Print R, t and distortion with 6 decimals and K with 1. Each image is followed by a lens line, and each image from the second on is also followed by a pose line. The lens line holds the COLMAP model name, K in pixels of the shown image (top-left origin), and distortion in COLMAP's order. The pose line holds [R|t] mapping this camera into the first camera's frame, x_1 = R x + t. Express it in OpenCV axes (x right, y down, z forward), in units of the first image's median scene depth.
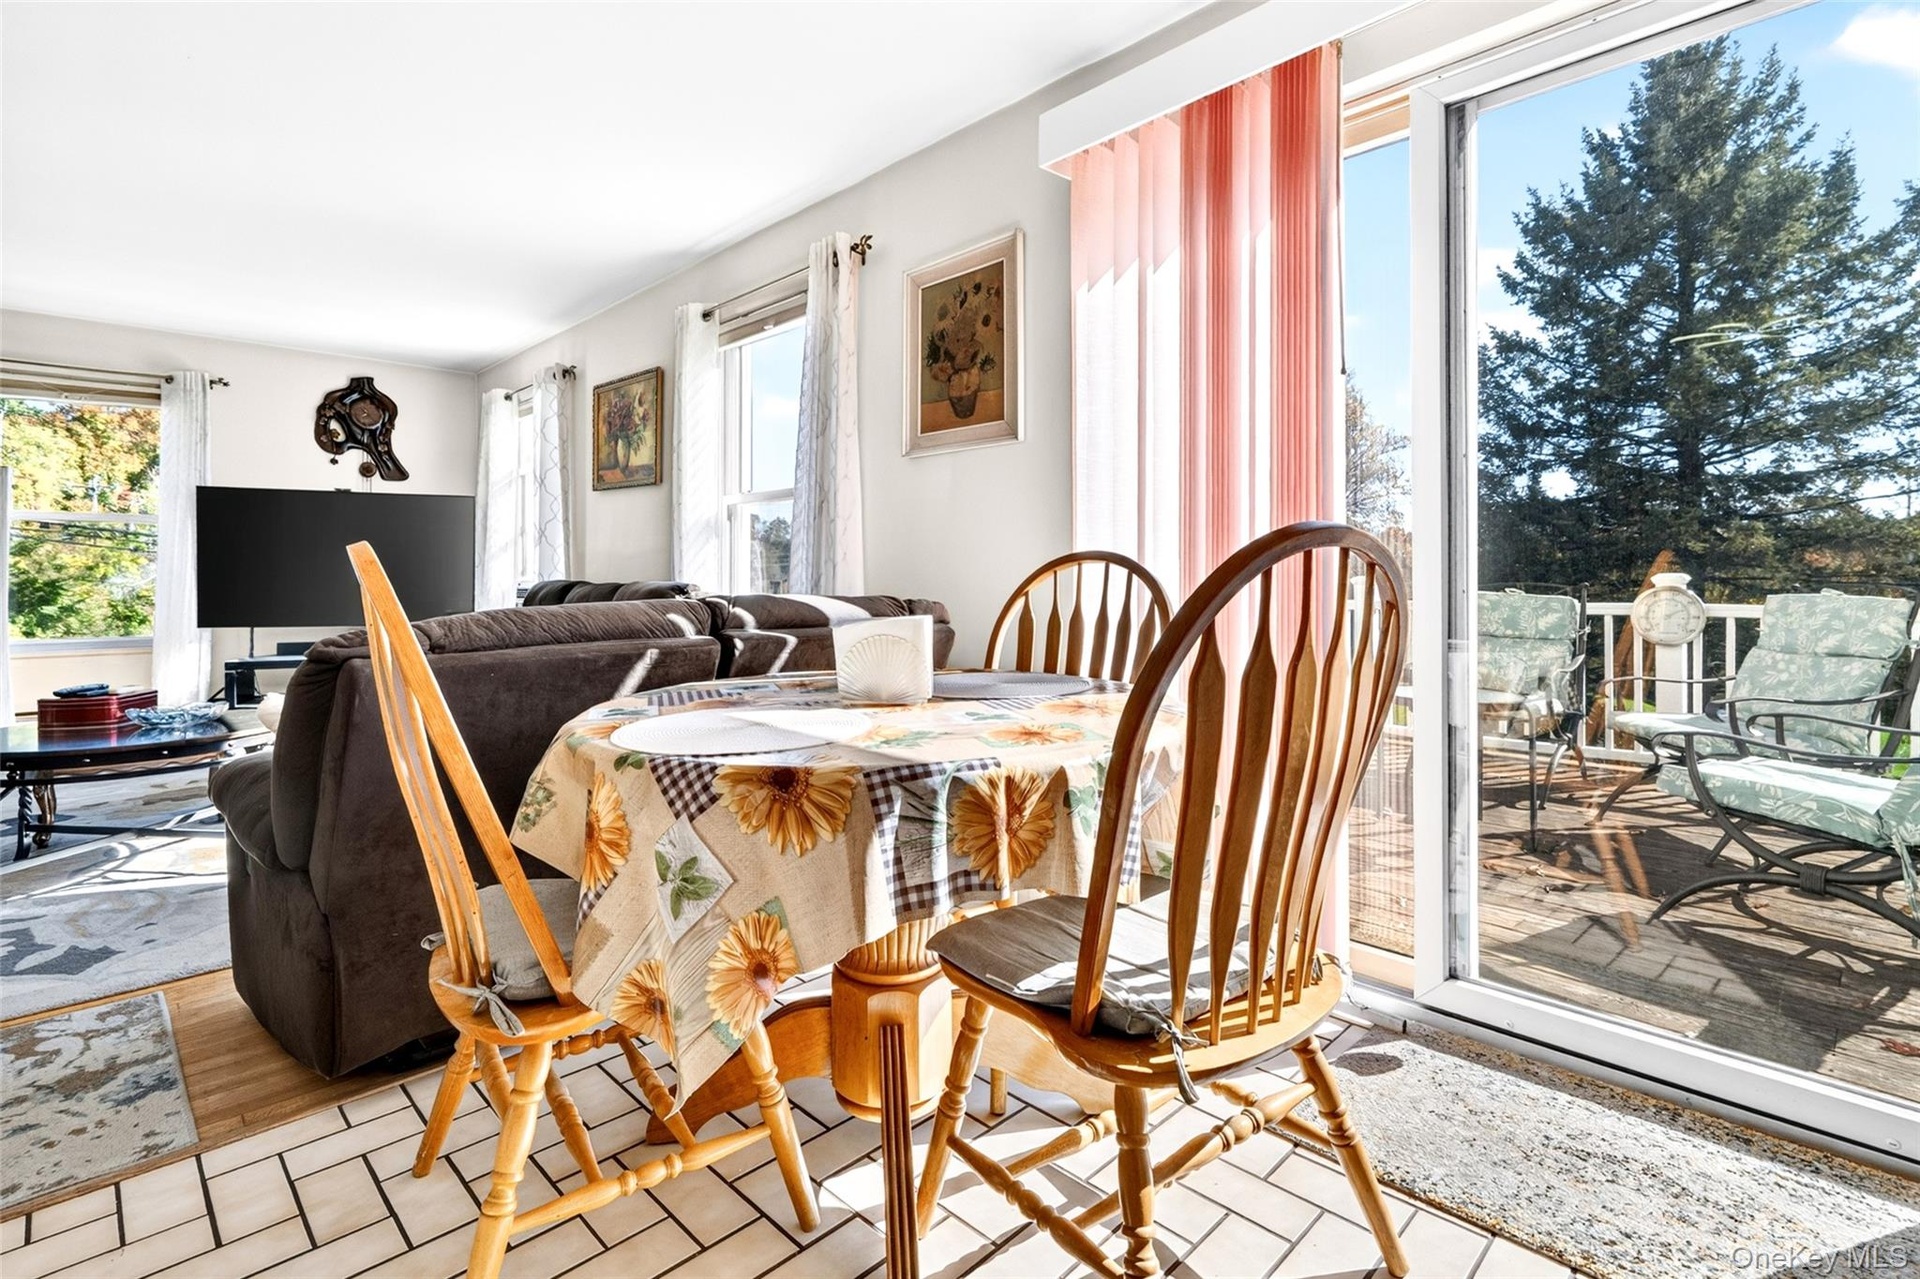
lens RADIAL K [[907.8, 0, 966.0], [0, 907.8, 578.0], [0, 0, 1]] dist [-0.007985, 0.001547]
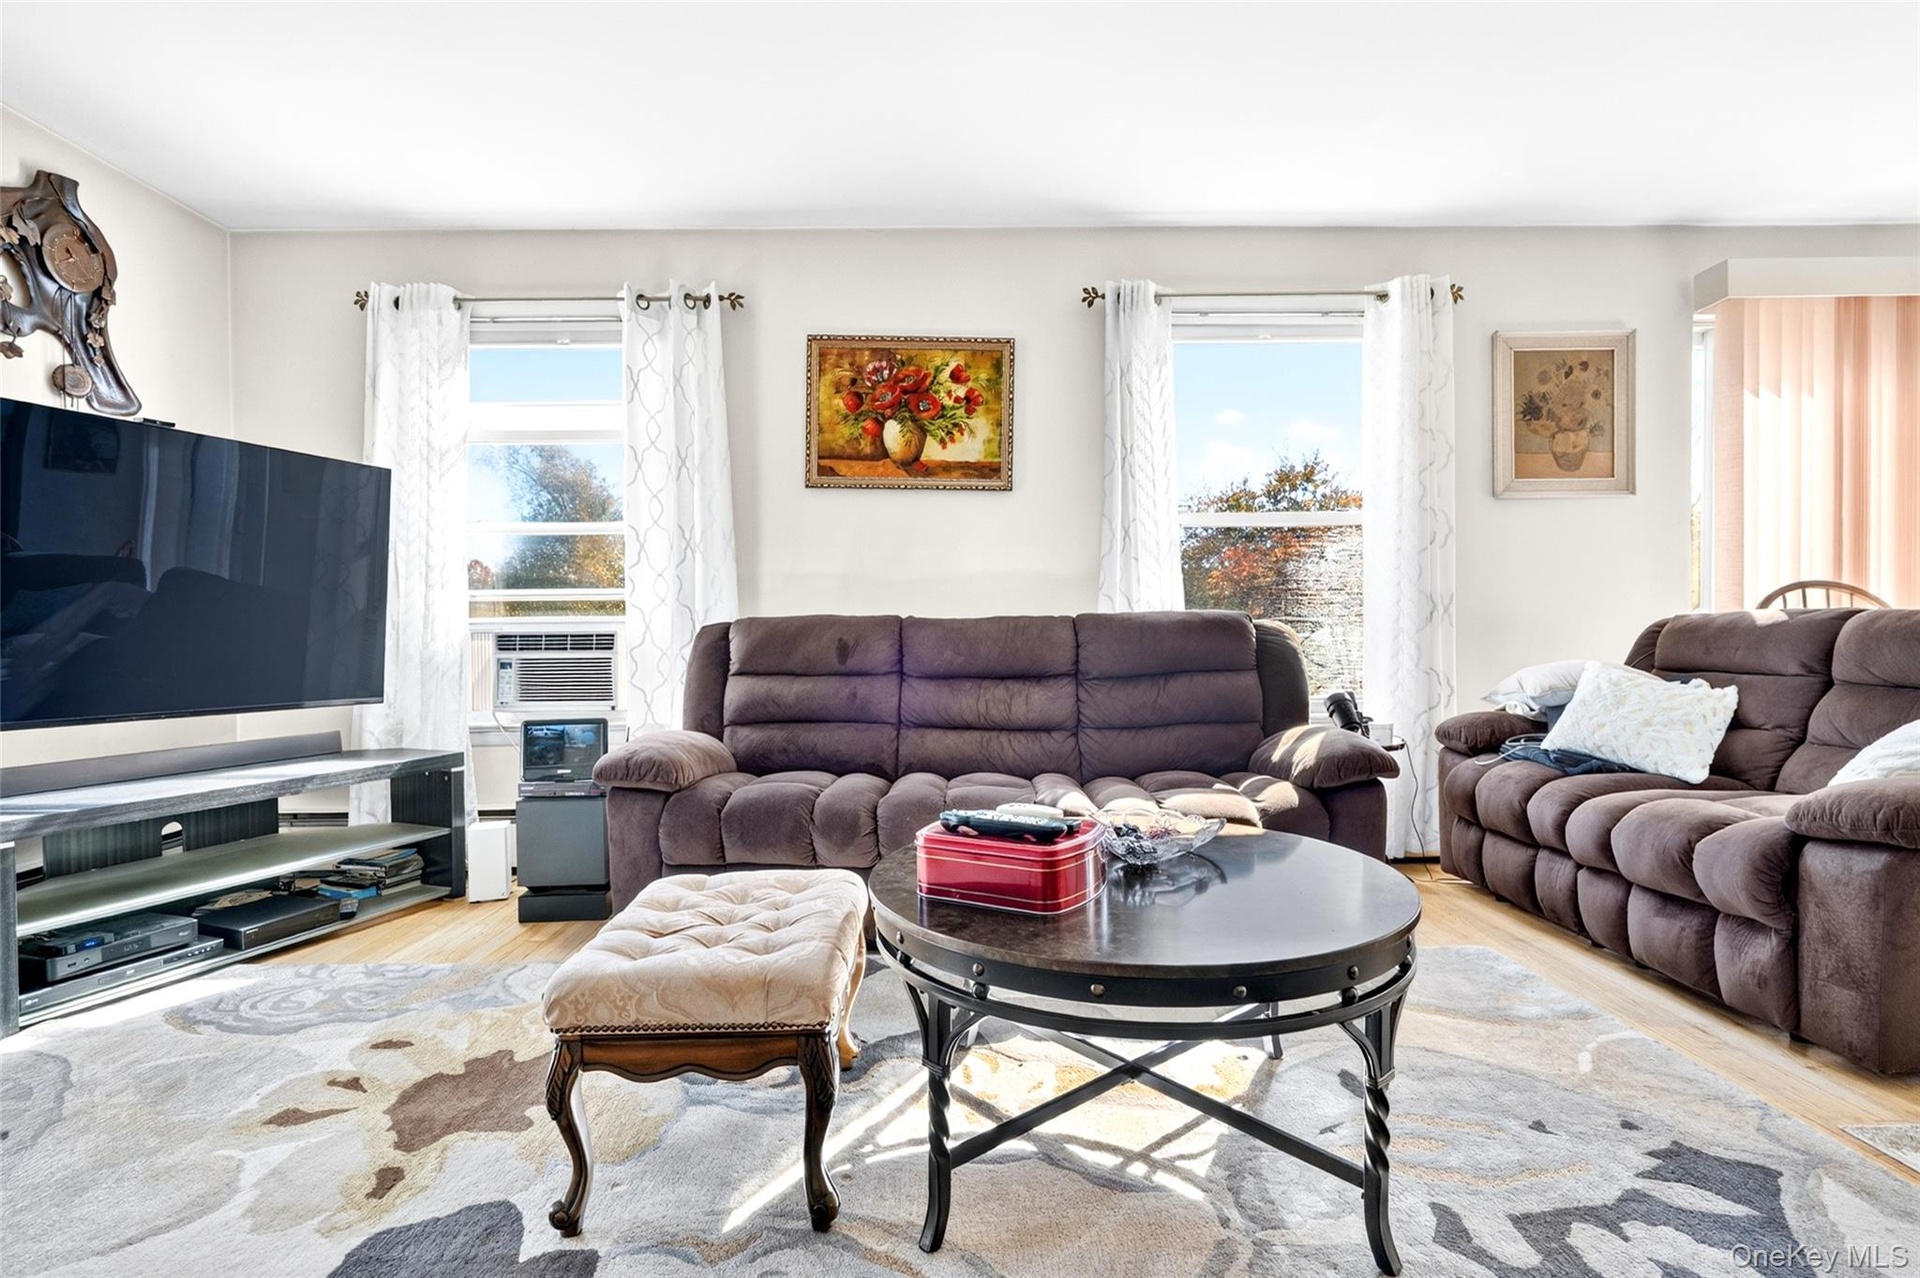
lens RADIAL K [[907.8, 0, 975.4], [0, 907.8, 645.8], [0, 0, 1]] dist [-0.007985, 0.001547]
pose [[0.692347, -0.018333, 0.721332, -0.590853], [0.011889, 0.999831, 0.014001, 0.012029], [-0.721467, -0.001118, 0.692448, 0.308968]]
